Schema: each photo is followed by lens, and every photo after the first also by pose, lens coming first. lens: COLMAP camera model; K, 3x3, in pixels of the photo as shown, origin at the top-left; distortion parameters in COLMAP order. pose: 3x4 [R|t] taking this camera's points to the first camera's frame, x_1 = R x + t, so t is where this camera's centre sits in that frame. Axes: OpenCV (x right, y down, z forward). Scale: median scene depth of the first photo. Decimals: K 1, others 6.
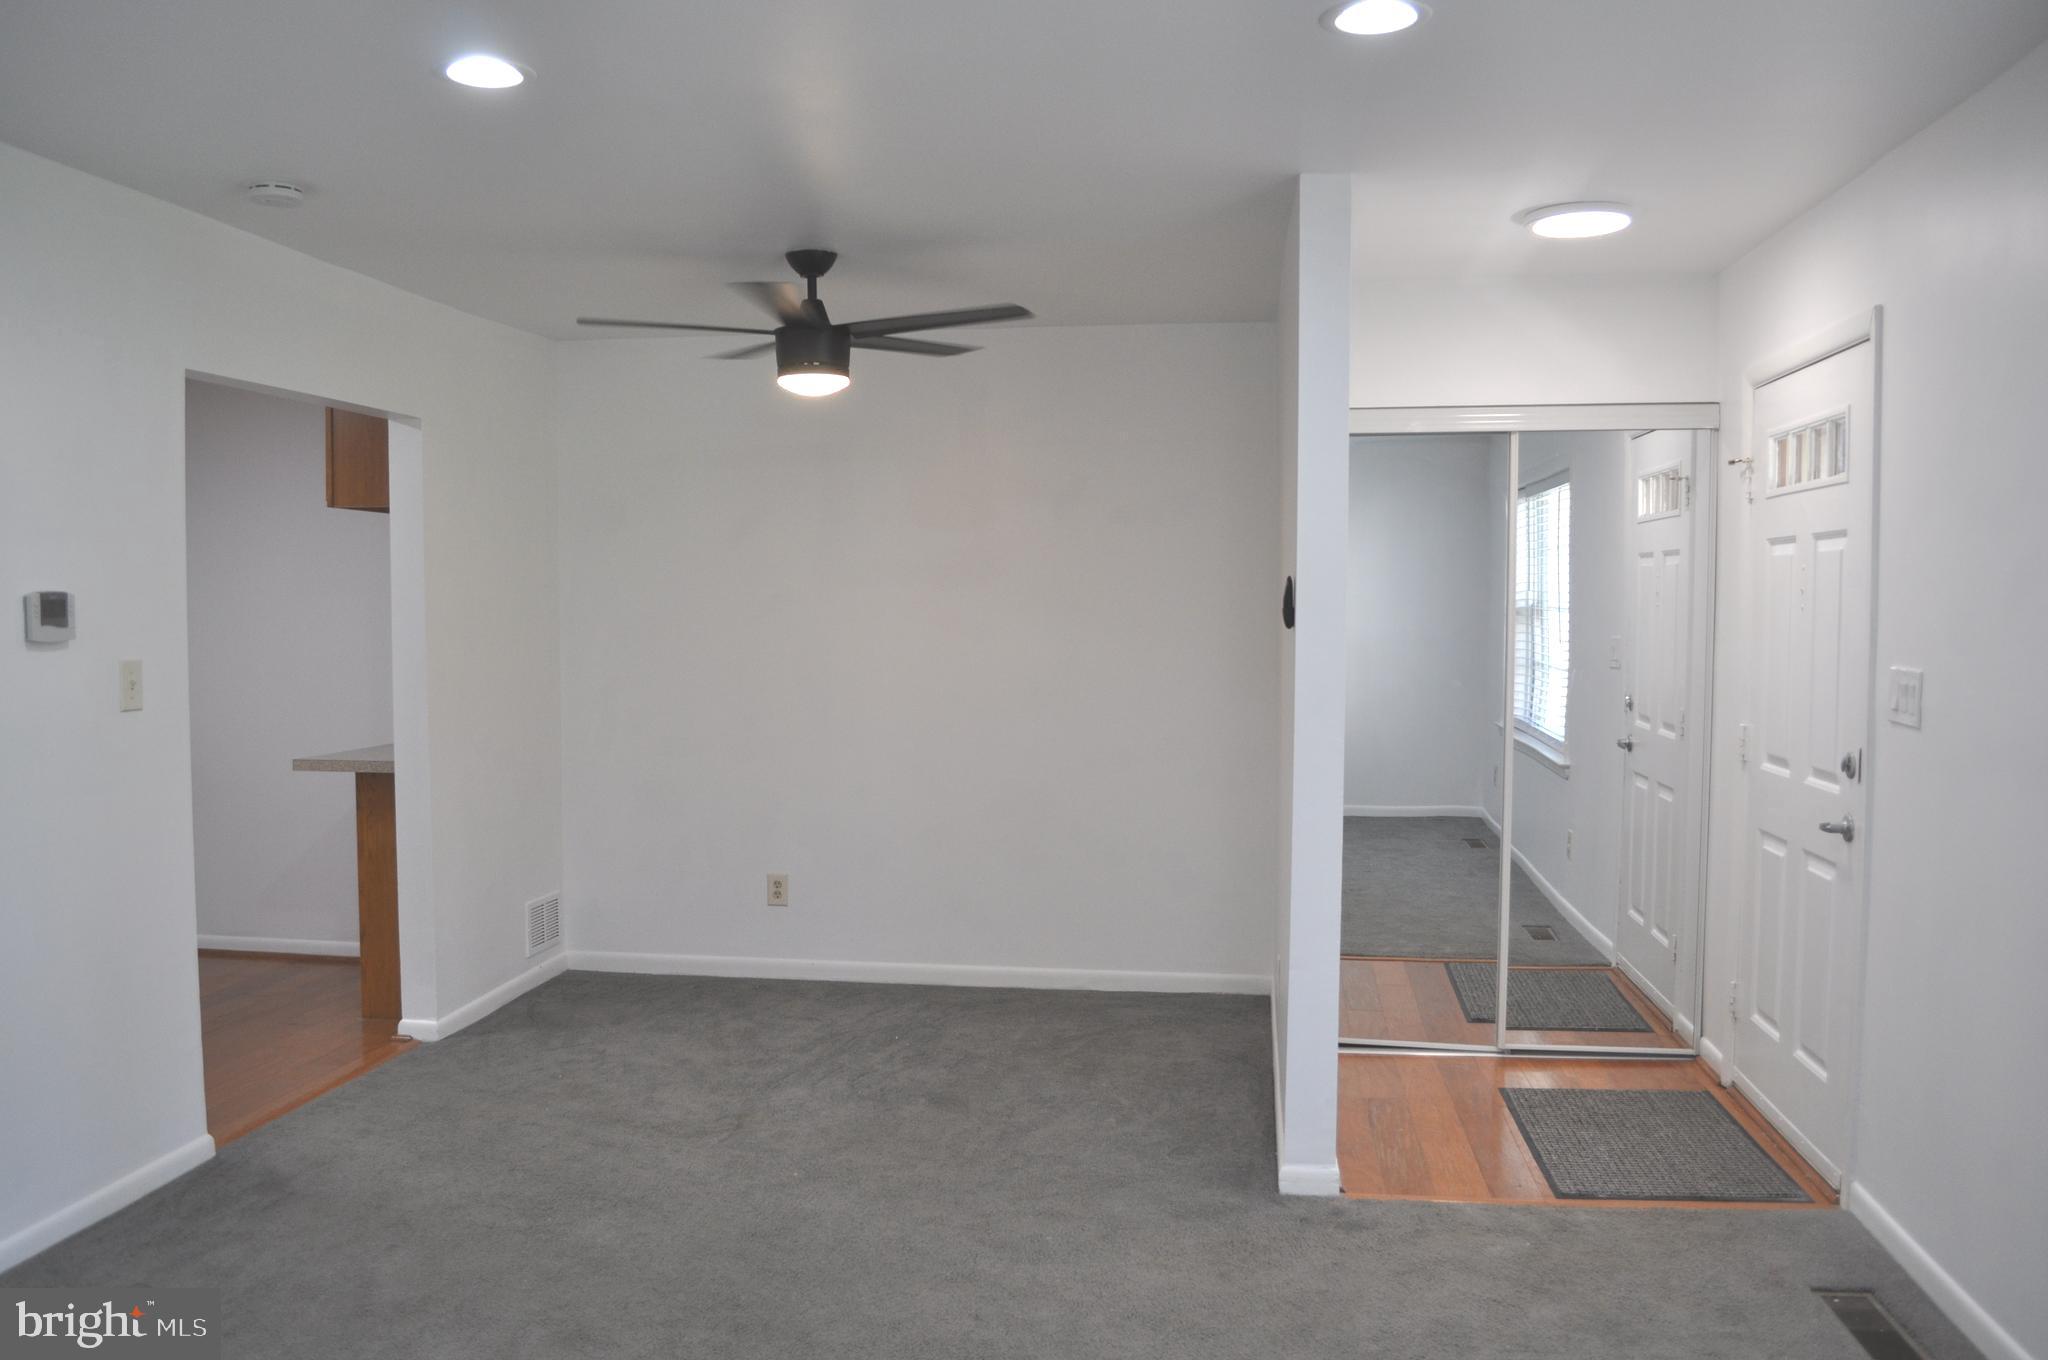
lens RADIAL K [[1607.1, 0, 1014.7], [0, 1607.1, 693.0], [0, 0, 1]] dist [-0.080780, 0.005091]
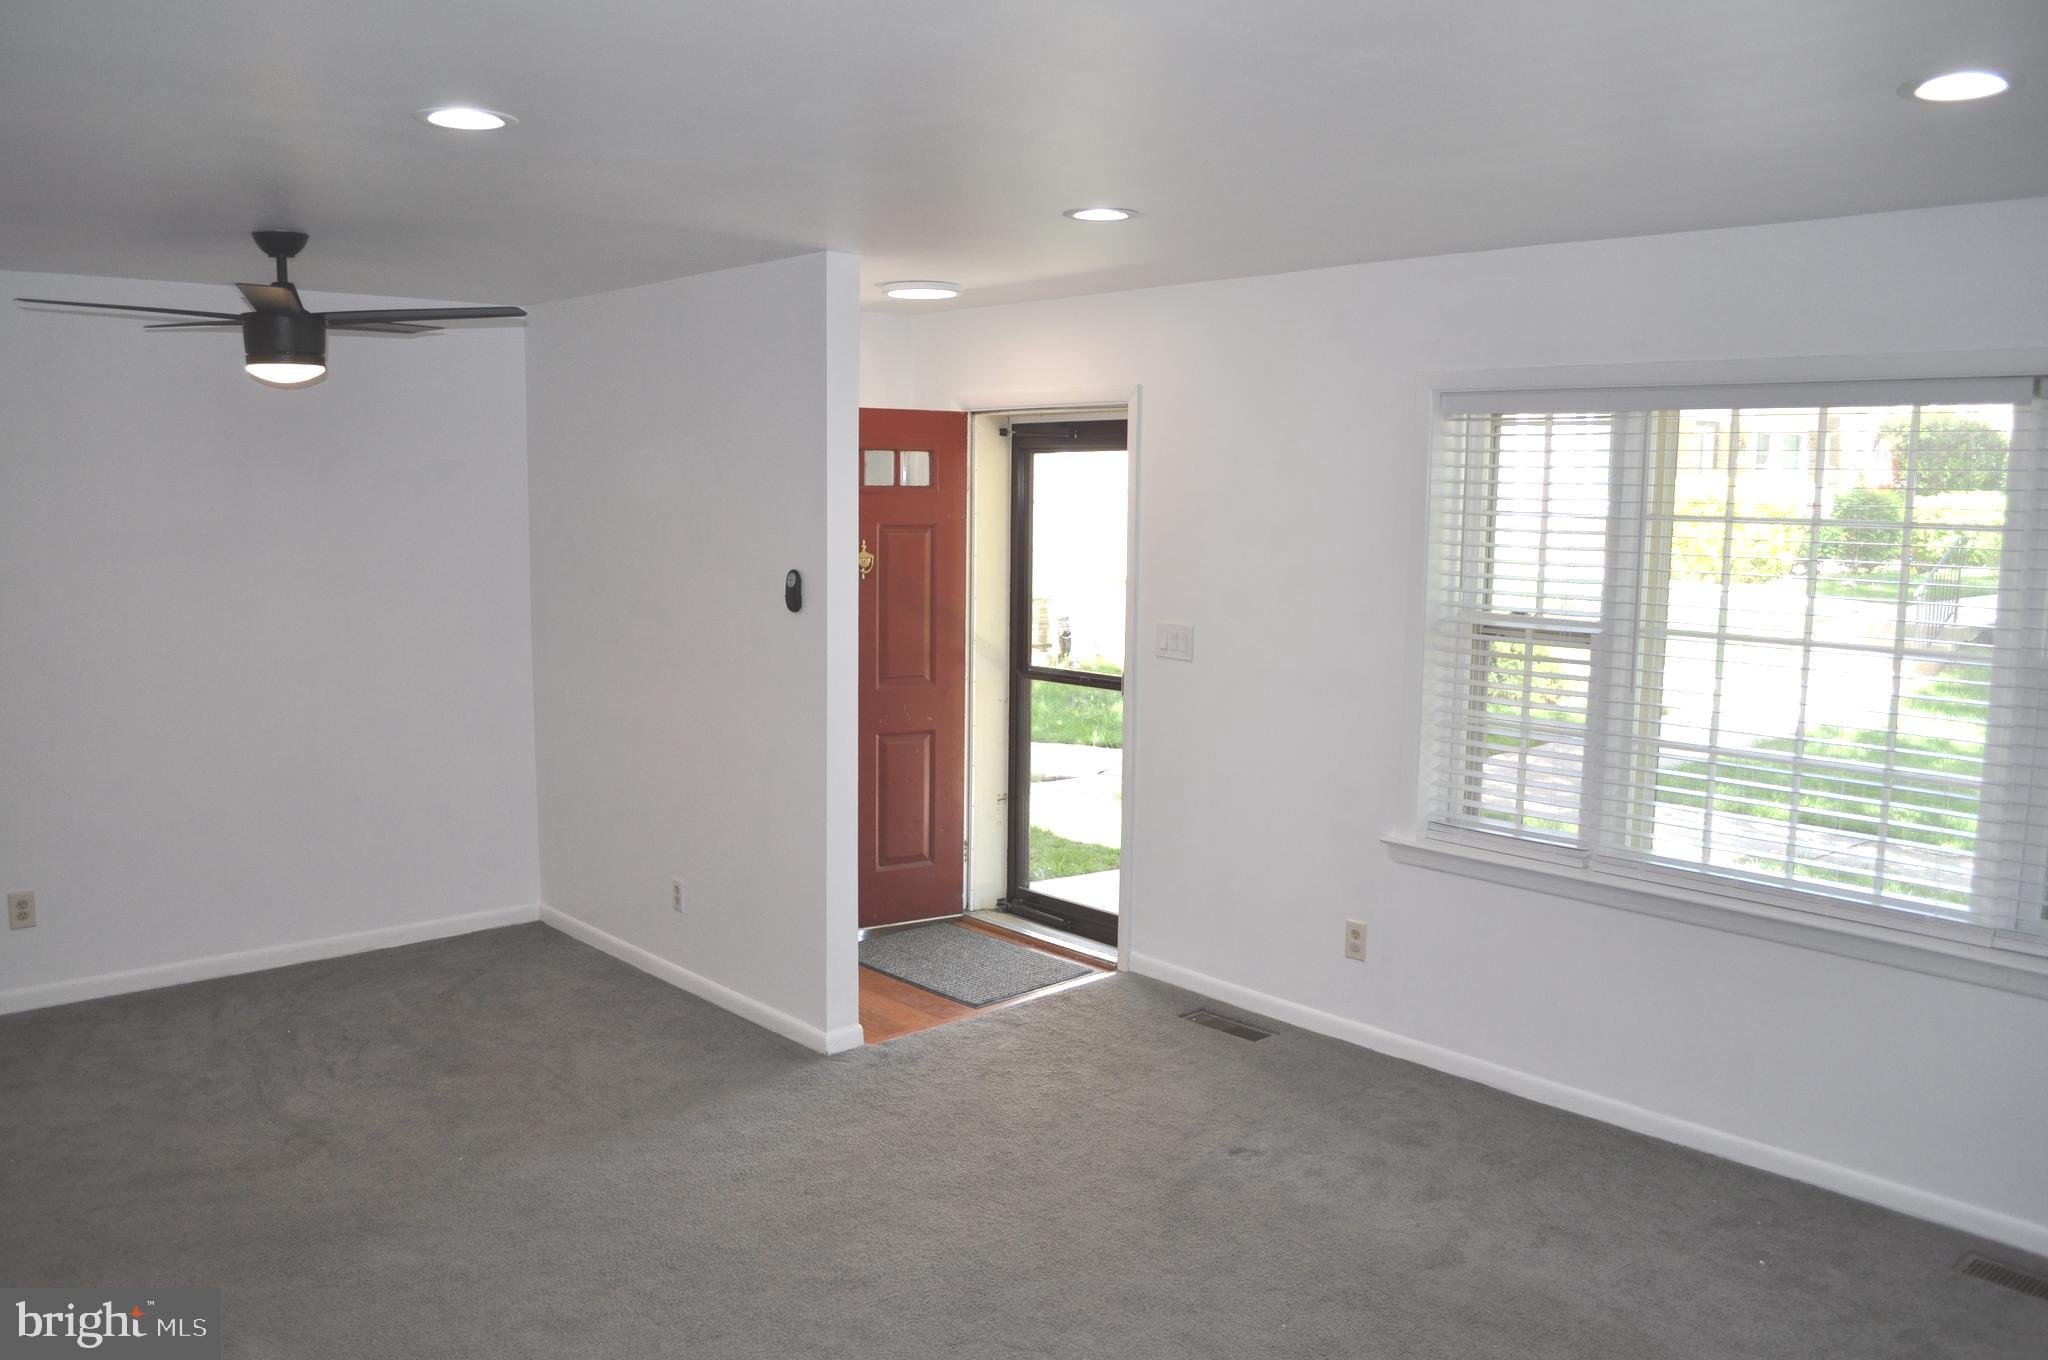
lens RADIAL K [[1607.1, 0, 1008.7], [0, 1607.1, 692.6], [0, 0, 1]] dist [-0.080780, 0.005091]
pose [[0.645933, -0.091010, 0.757950, -0.578813], [0.033289, 0.995282, 0.091138, -0.073949], [-0.762668, -0.033638, 0.645915, 0.057478]]
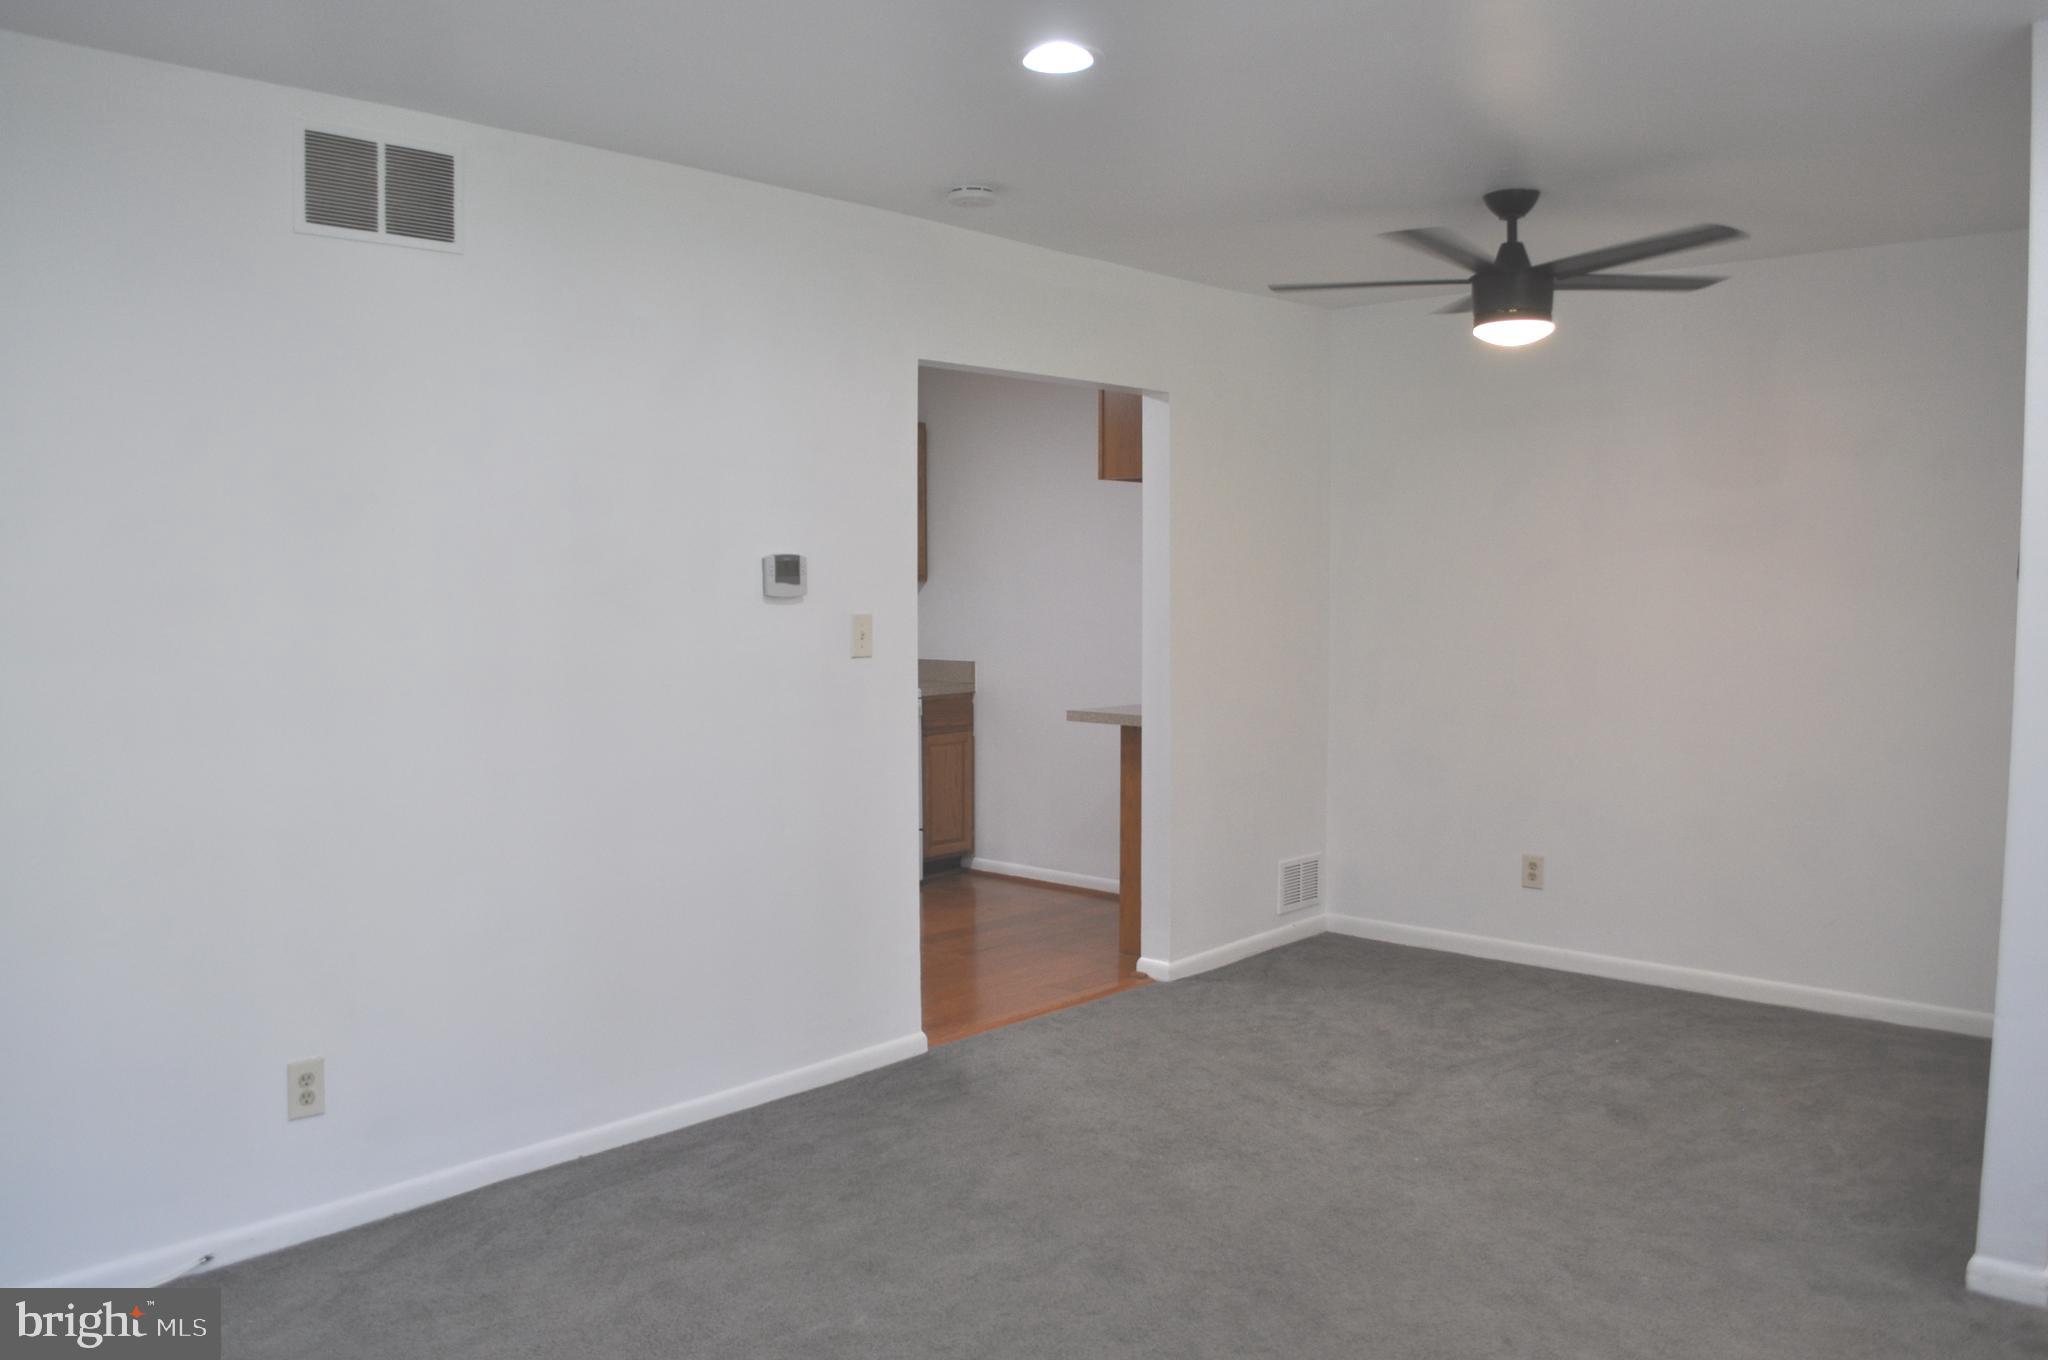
lens RADIAL K [[1607.1, 0, 1015.3], [0, 1607.1, 694.7], [0, 0, 1]] dist [-0.080780, 0.005091]
pose [[0.827835, 0.038581, -0.559643, 0.162801], [-0.029554, 0.999246, 0.025170, 0.004652], [0.560192, -0.004297, 0.828351, 0.064004]]
